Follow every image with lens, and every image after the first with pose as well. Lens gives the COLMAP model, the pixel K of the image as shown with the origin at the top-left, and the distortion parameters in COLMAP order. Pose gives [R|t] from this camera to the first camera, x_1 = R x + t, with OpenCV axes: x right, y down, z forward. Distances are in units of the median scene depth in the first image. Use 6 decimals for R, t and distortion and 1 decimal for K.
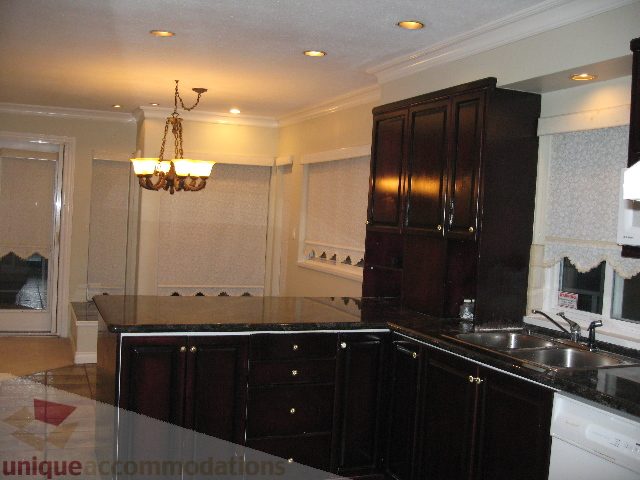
lens RADIAL K [[684.9, 0, 320.0], [0, 684.9, 240.0], [0, 0, 1]] dist [-0.120292, 0.055103]
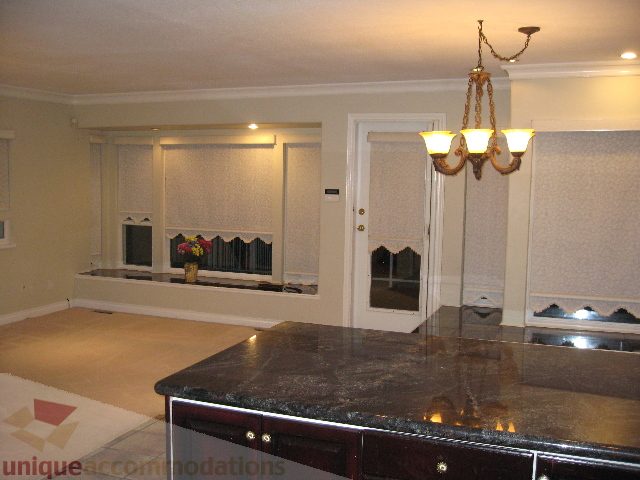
lens RADIAL K [[684.9, 0, 320.0], [0, 684.9, 240.0], [0, 0, 1]] dist [-0.120292, 0.055103]
pose [[0.720437, 0.022959, -0.693140, 0.164427], [-0.003534, 0.999560, 0.029435, -0.022889], [0.693511, -0.018757, 0.720202, 0.360124]]
